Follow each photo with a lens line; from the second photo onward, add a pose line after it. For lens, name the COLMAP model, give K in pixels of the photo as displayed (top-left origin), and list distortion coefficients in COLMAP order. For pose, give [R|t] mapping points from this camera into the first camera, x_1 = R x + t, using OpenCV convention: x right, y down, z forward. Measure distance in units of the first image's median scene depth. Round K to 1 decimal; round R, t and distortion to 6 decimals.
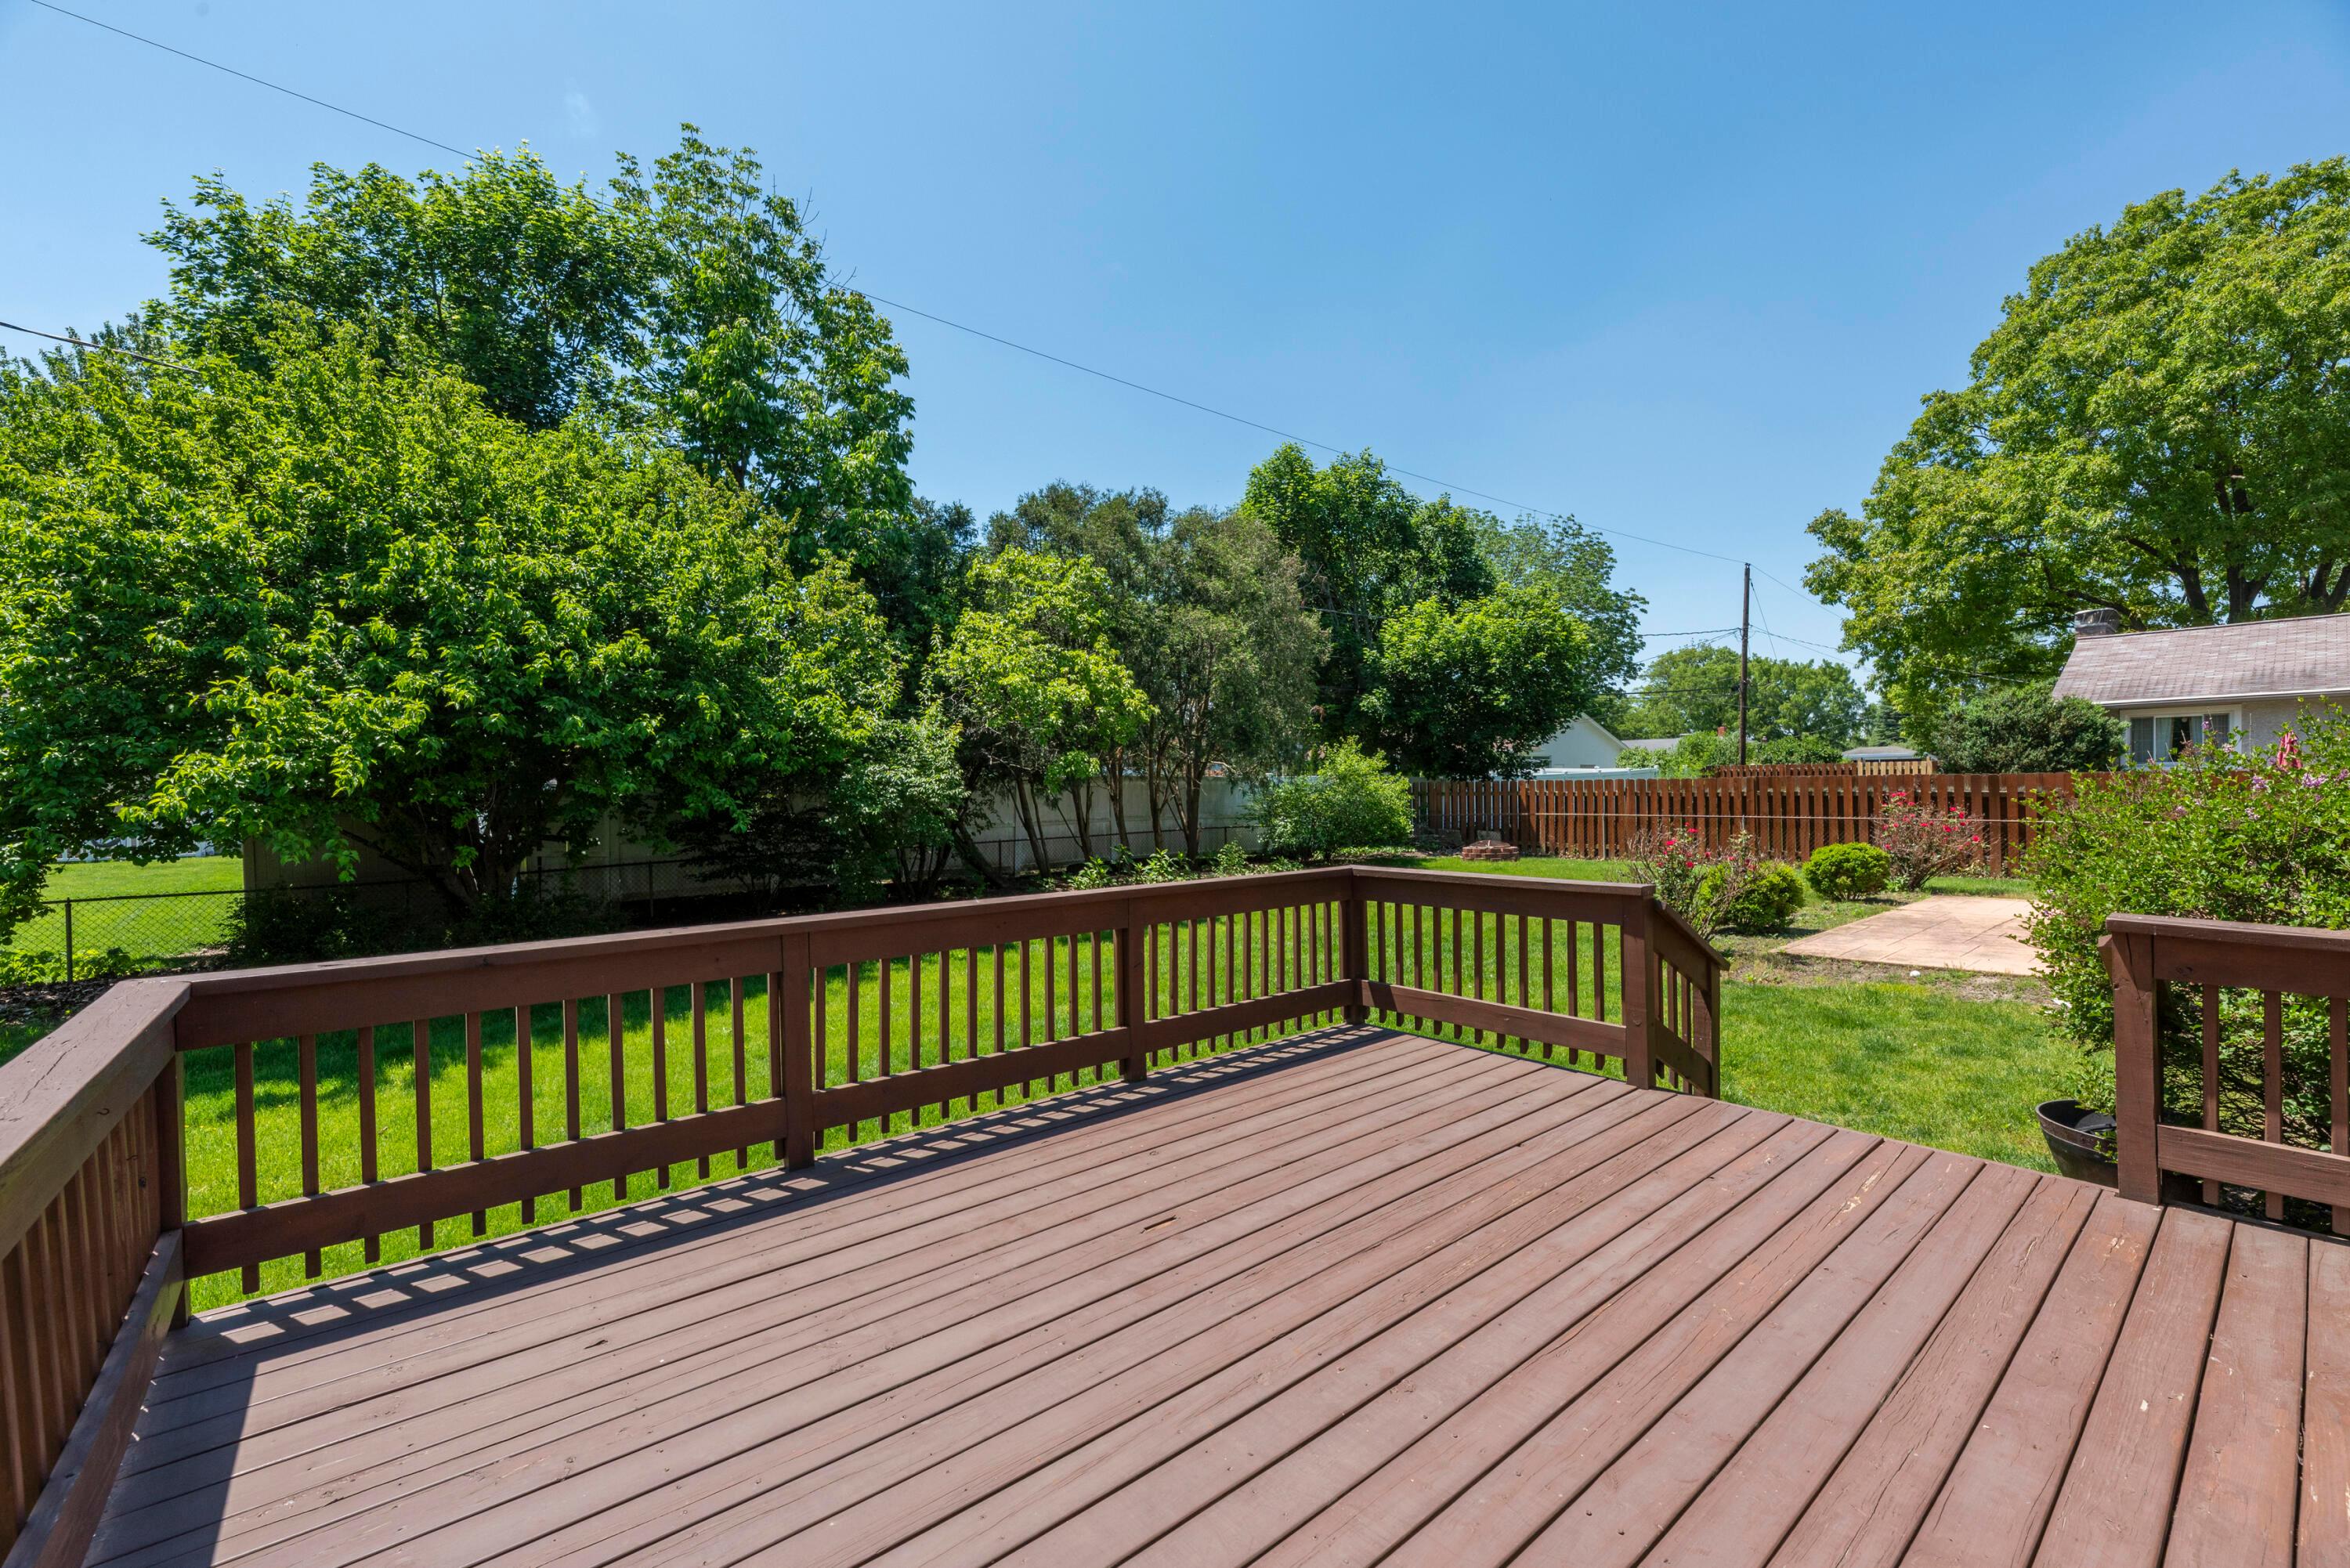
lens RADIAL K [[950.4, 0, 1167.3], [0, 950.4, 791.9], [0, 0, 1]] dist [-0.001556, 0.000219]
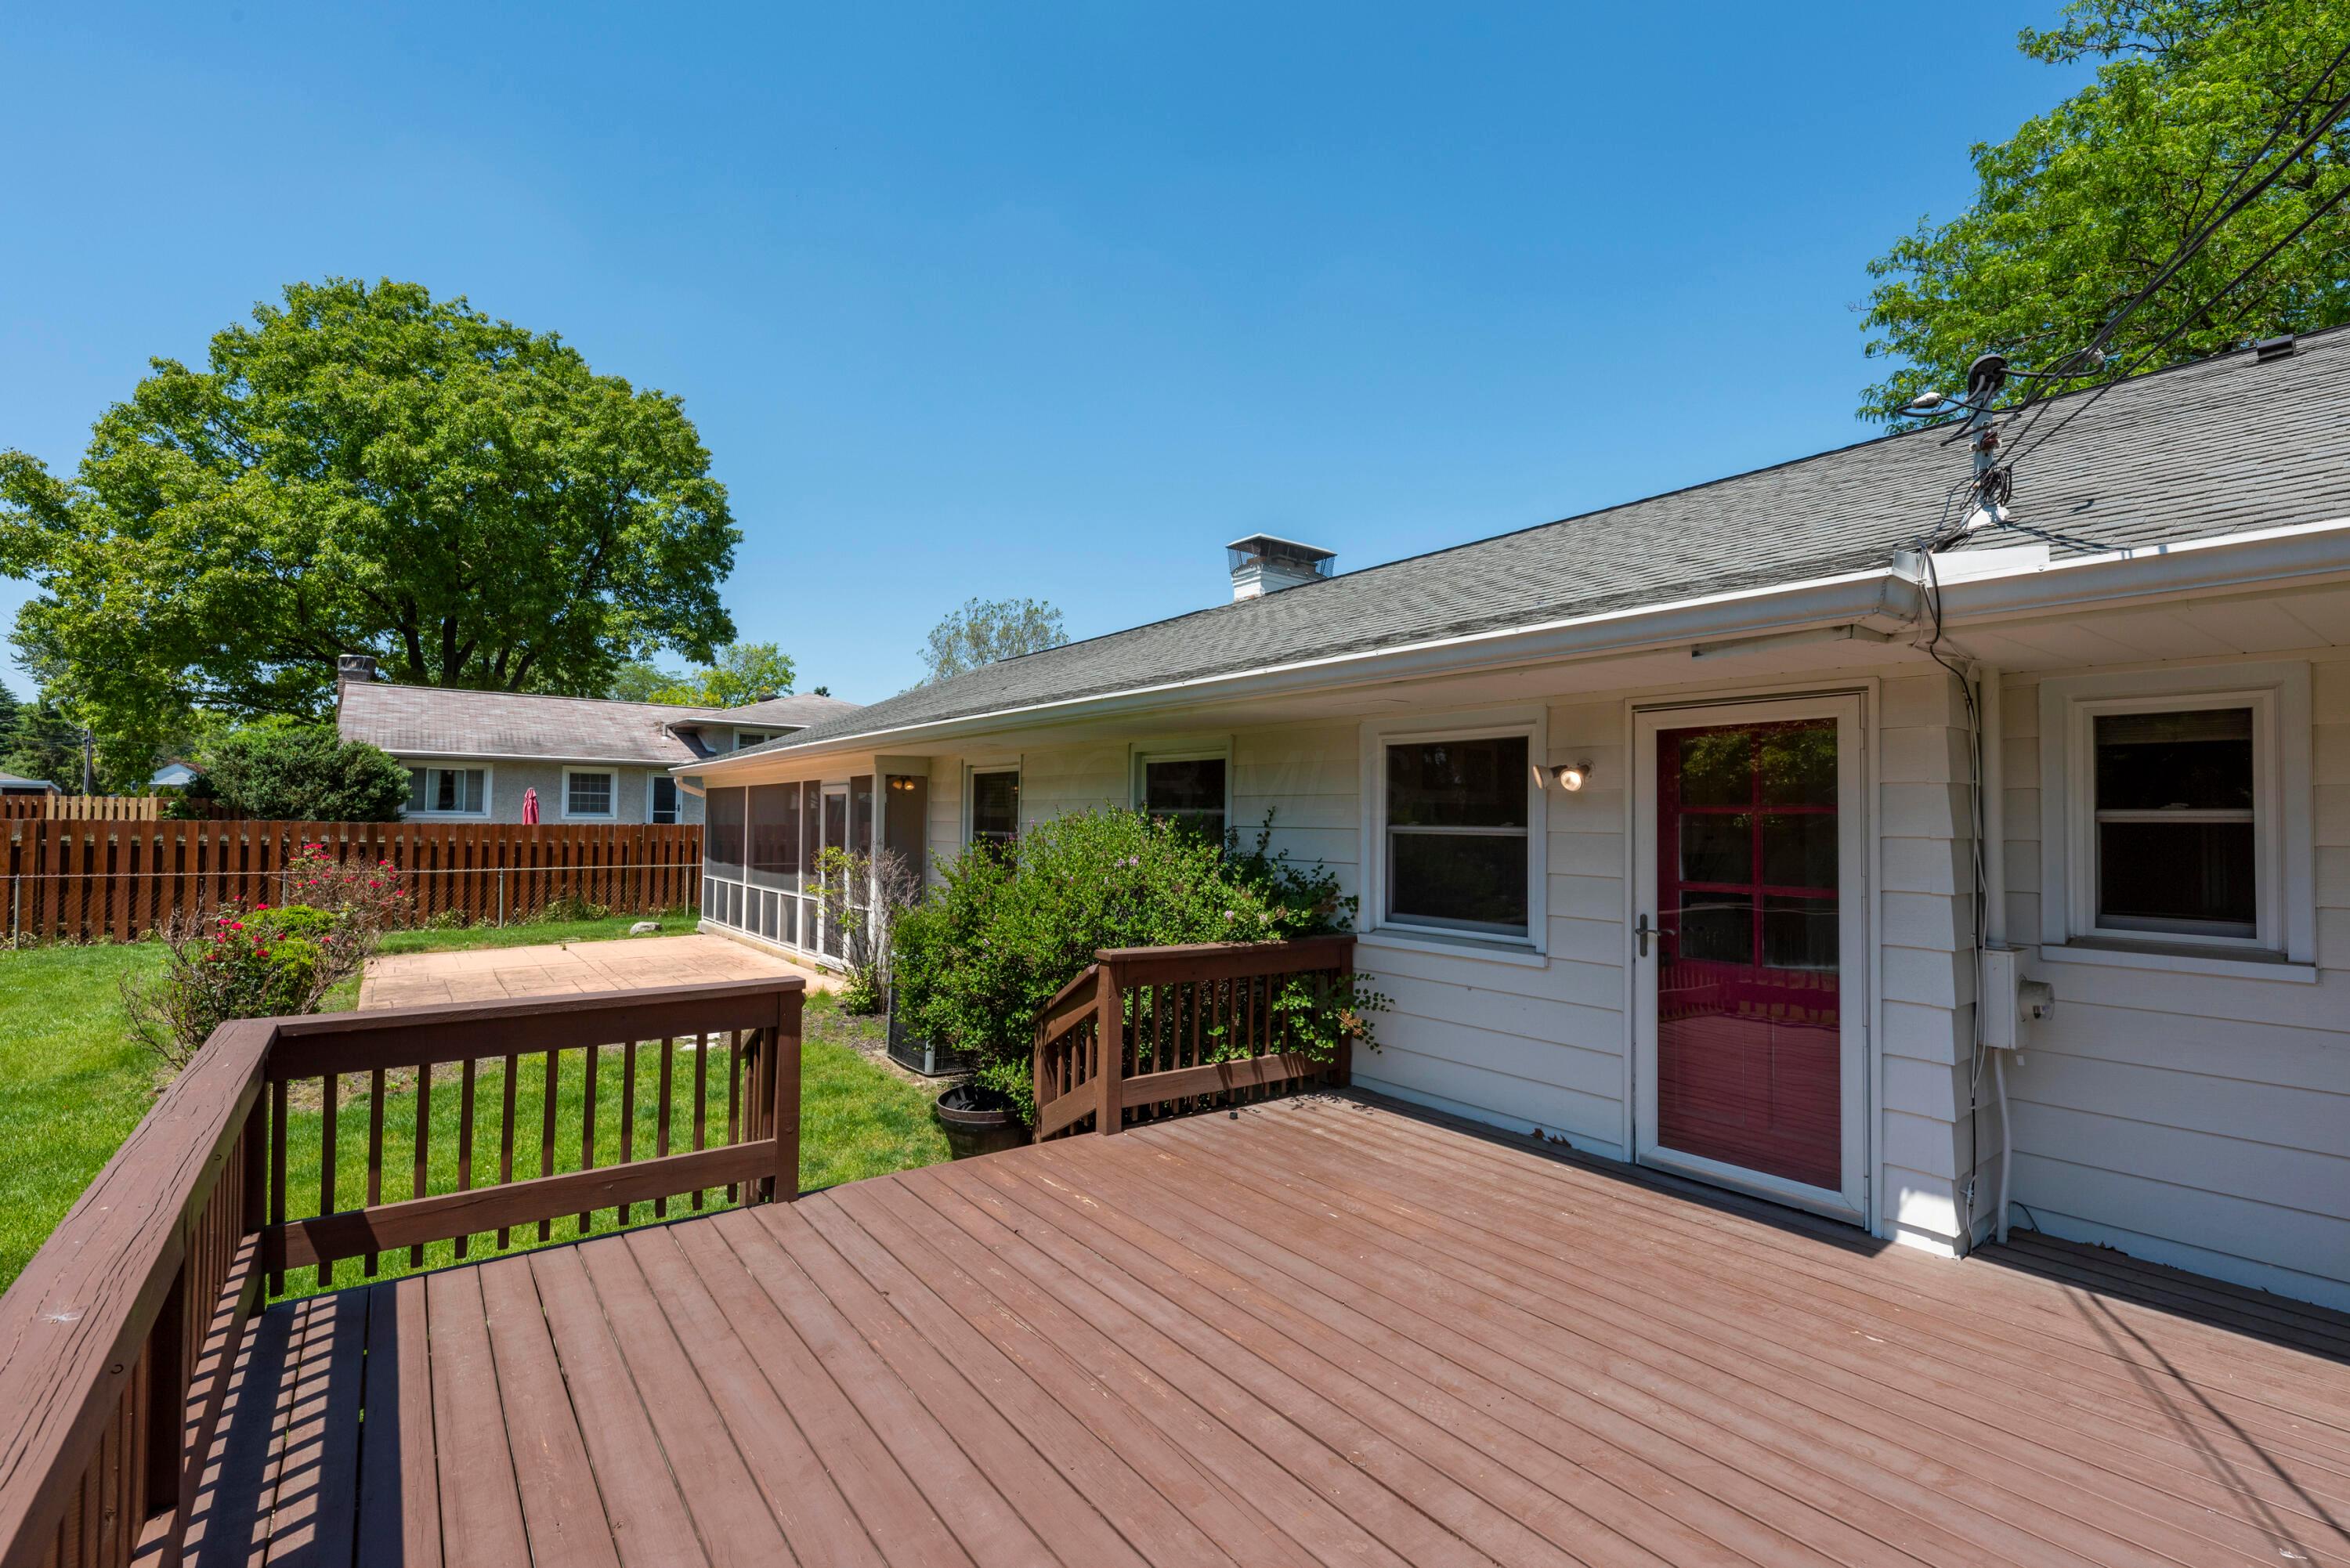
lens RADIAL K [[1039.8, 0, 1167.1], [0, 1039.8, 791.1], [0, 0, 1]] dist [-0.003580, -0.000093]
pose [[0.051591, 0.043088, 0.997738, -0.083614], [-0.006107, 0.999064, -0.042830, -0.007125], [-0.998650, -0.003884, 0.051806, 0.098427]]
